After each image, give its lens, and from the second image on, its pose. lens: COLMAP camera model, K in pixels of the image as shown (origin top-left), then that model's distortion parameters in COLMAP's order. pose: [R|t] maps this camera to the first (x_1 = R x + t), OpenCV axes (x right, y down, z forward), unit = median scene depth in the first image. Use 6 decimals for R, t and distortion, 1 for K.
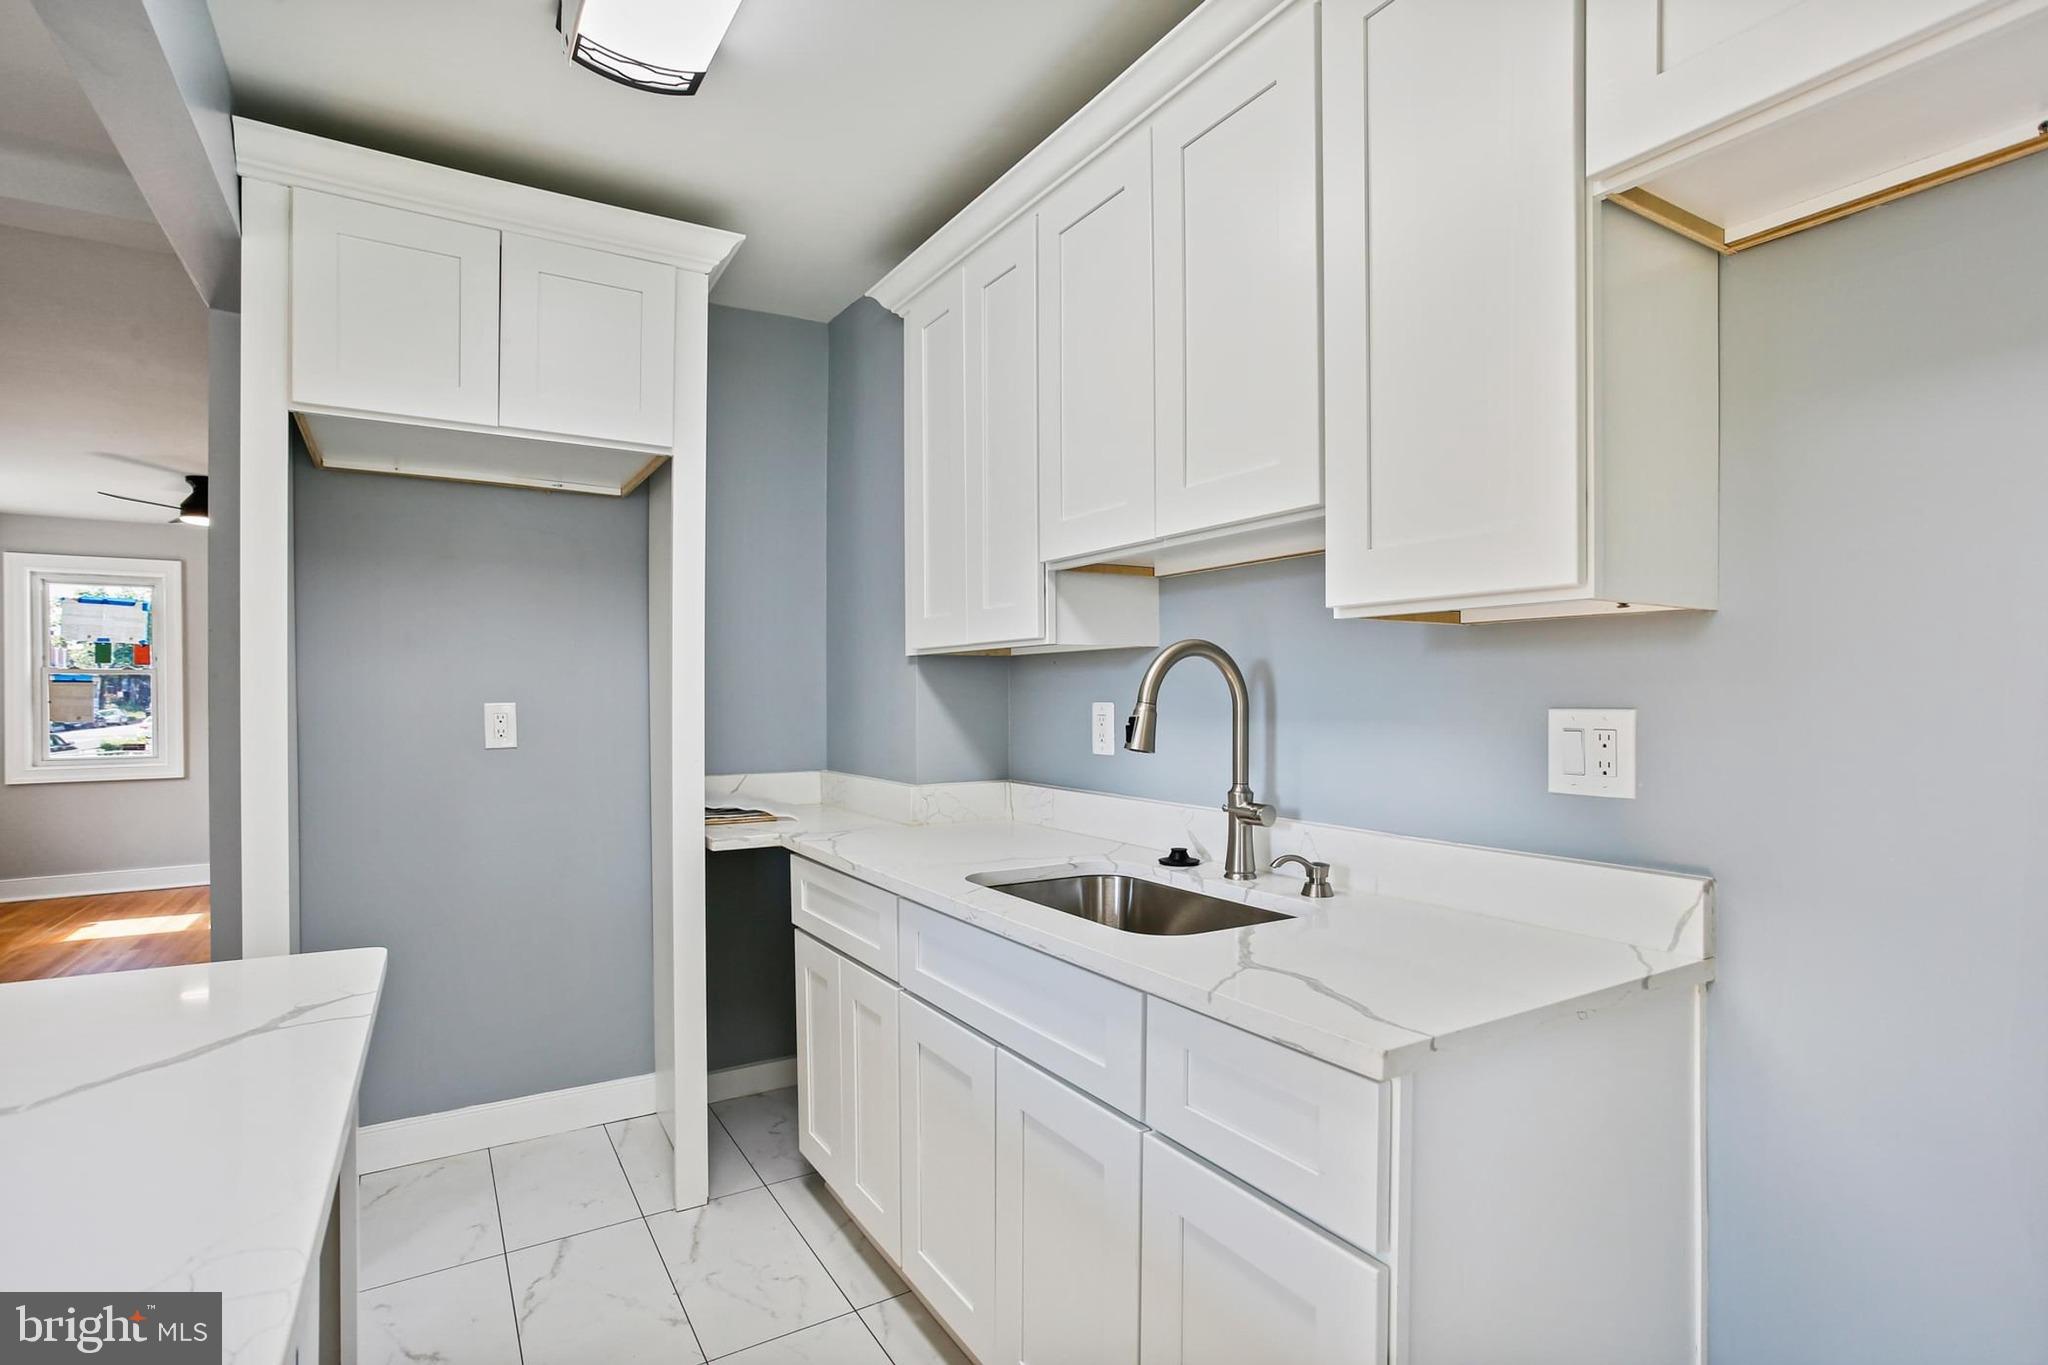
lens RADIAL K [[1009.0, 0, 1014.2], [0, 1009.0, 688.5], [0, 0, 1]] dist [-0.033628, 0.023314]
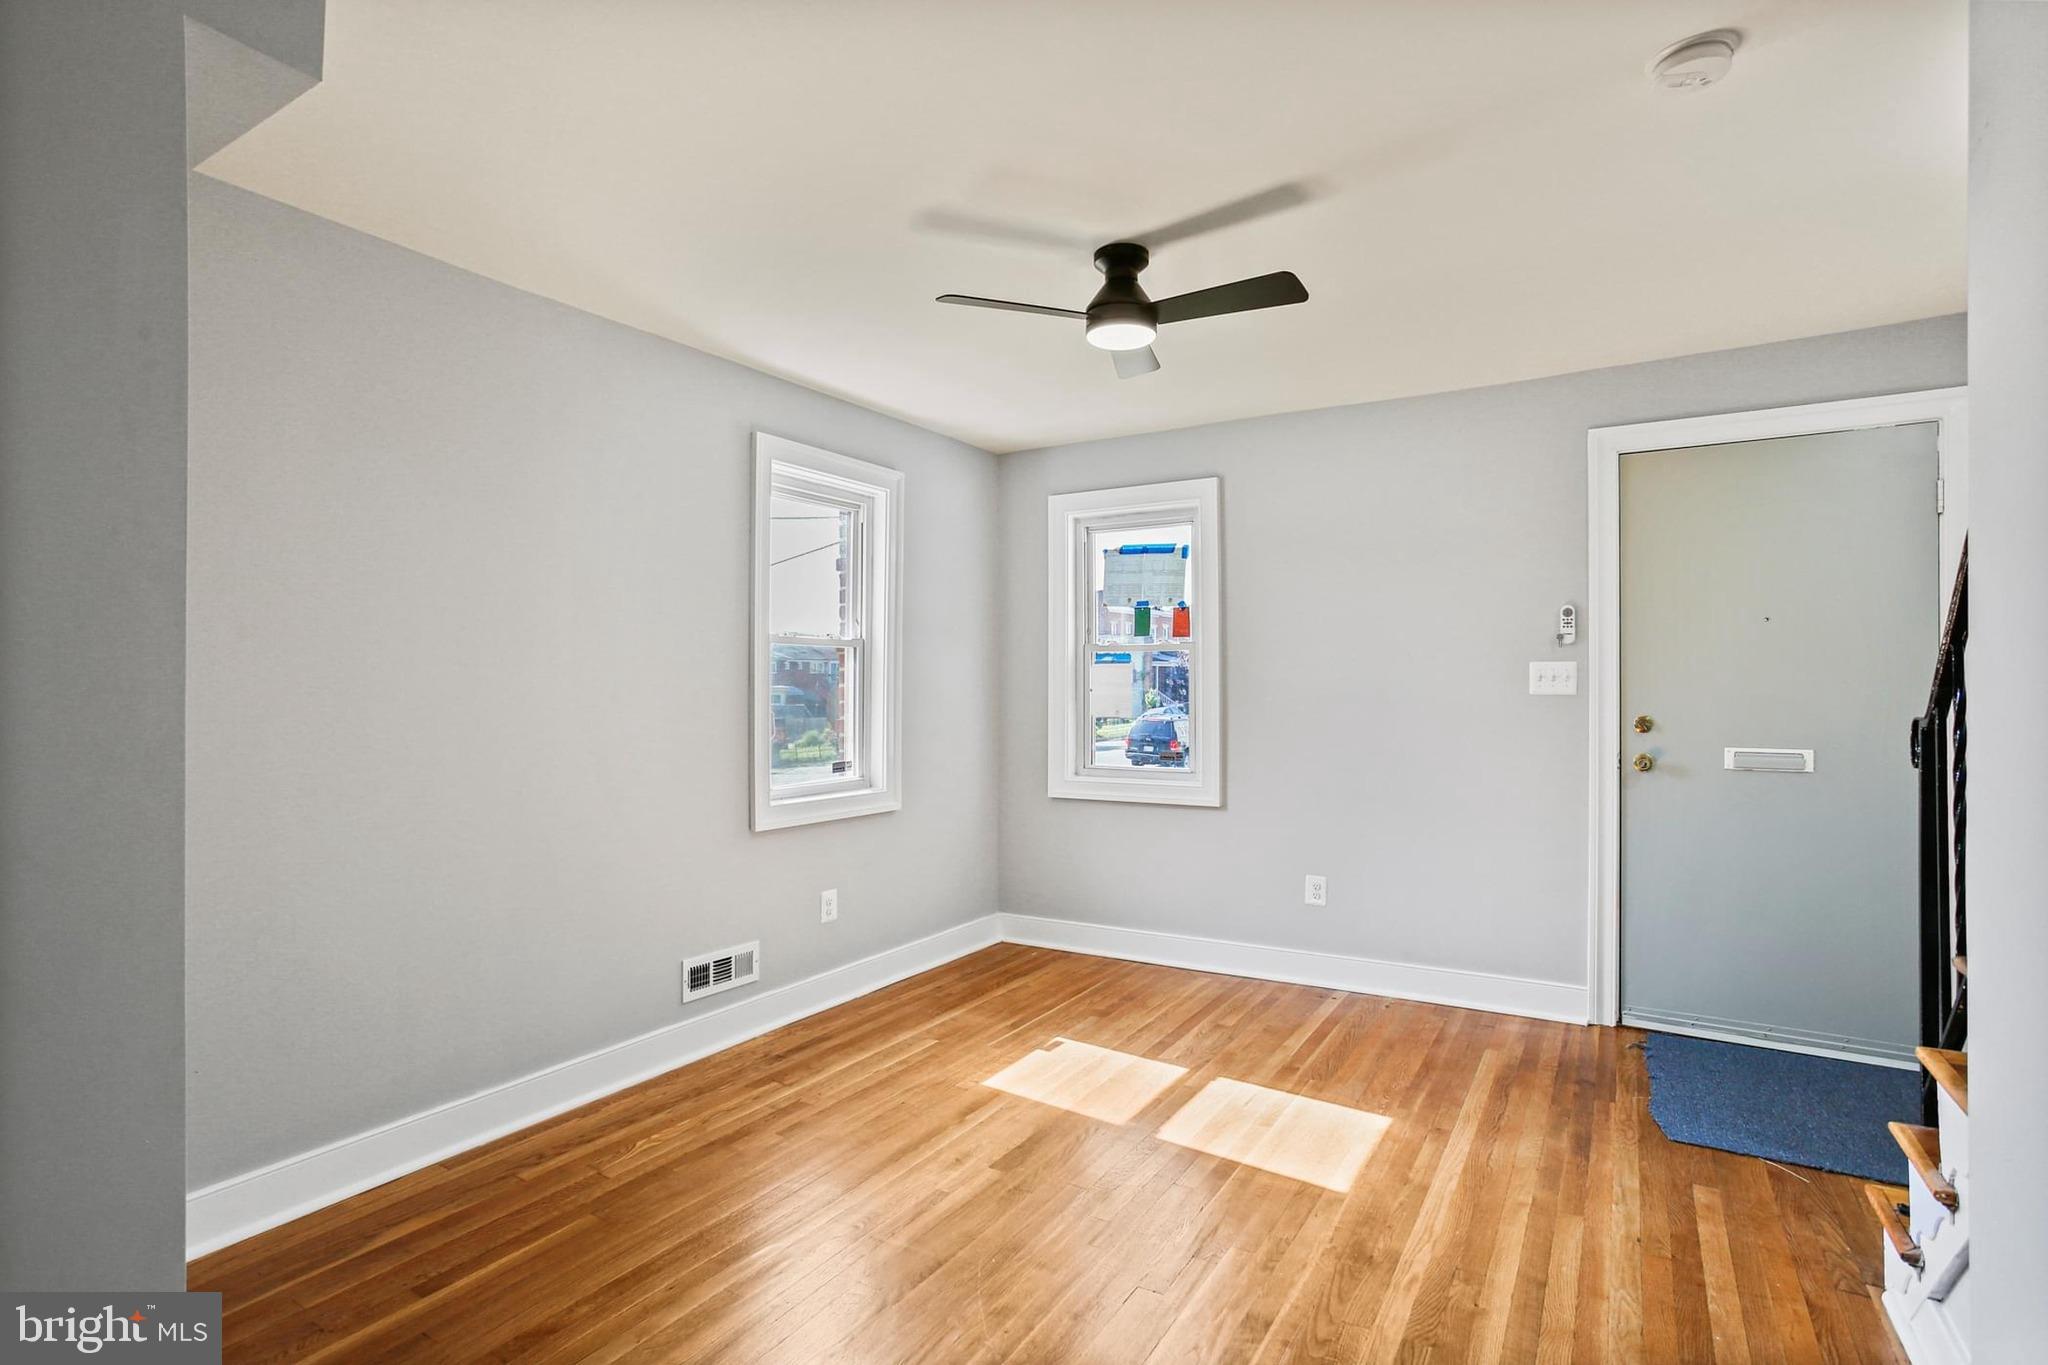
lens RADIAL K [[1009.0, 0, 1014.2], [0, 1009.0, 688.5], [0, 0, 1]] dist [-0.033628, 0.023314]
pose [[0.459889, 0.003871, -0.887968, -0.927840], [0.004884, 0.999964, 0.006889, 0.019923], [0.887963, -0.007505, 0.459854, 1.731722]]
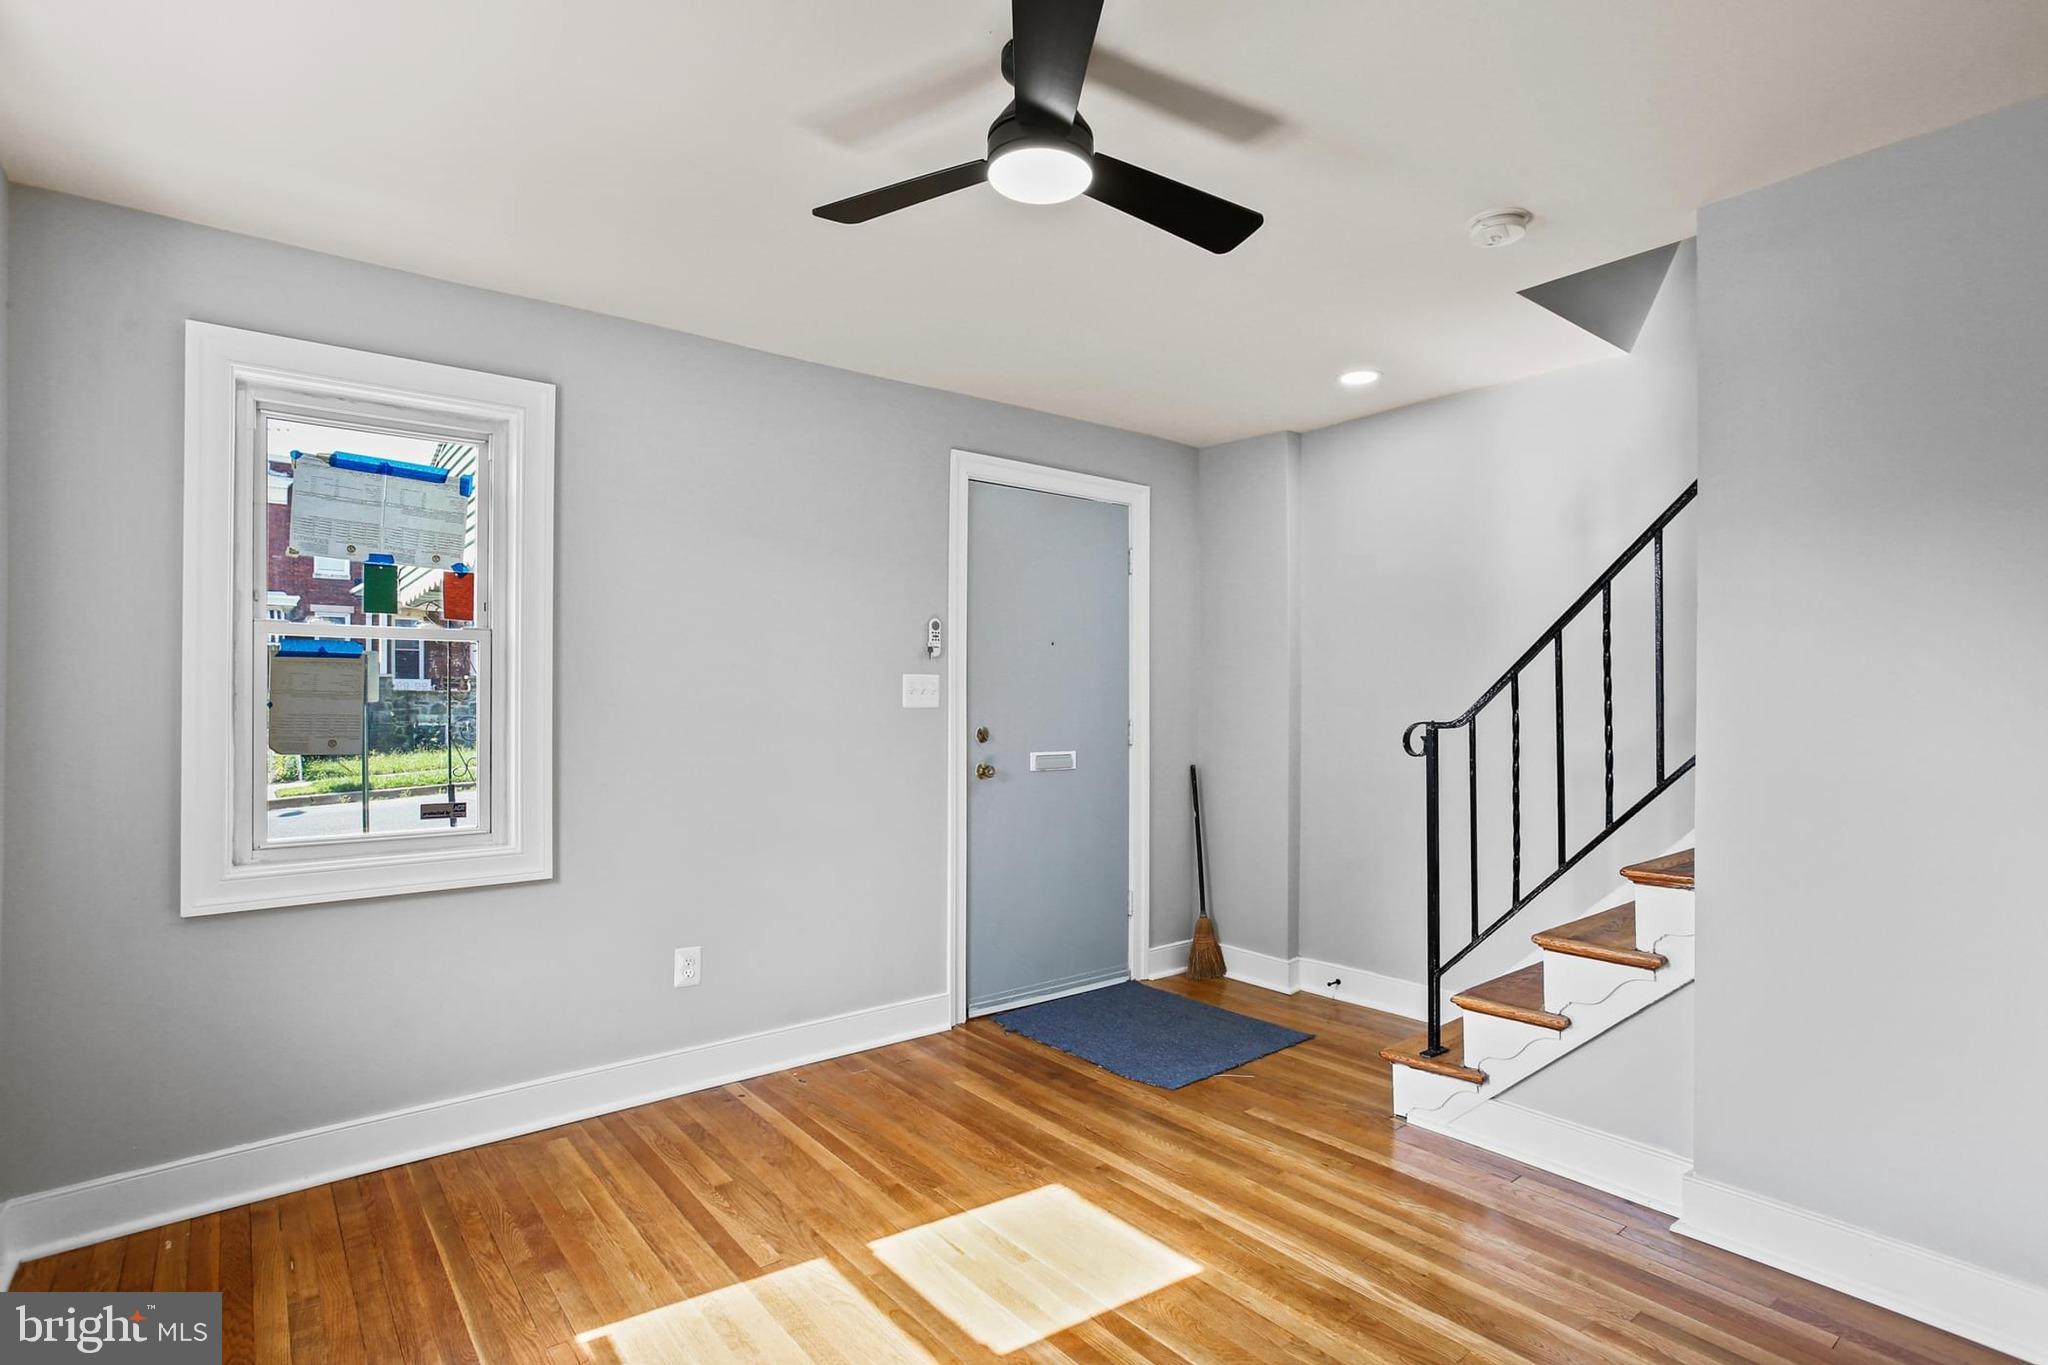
lens RADIAL K [[1007.1, 0, 1028.7], [0, 1007.1, 699.2], [0, 0, 1]] dist [-0.081471, 0.055240]
pose [[0.991143, 0.002566, 0.132774, -2.064273], [-0.002773, 0.999995, 0.001371, 0.029285], [-0.132770, -0.001727, 0.991145, 1.626757]]
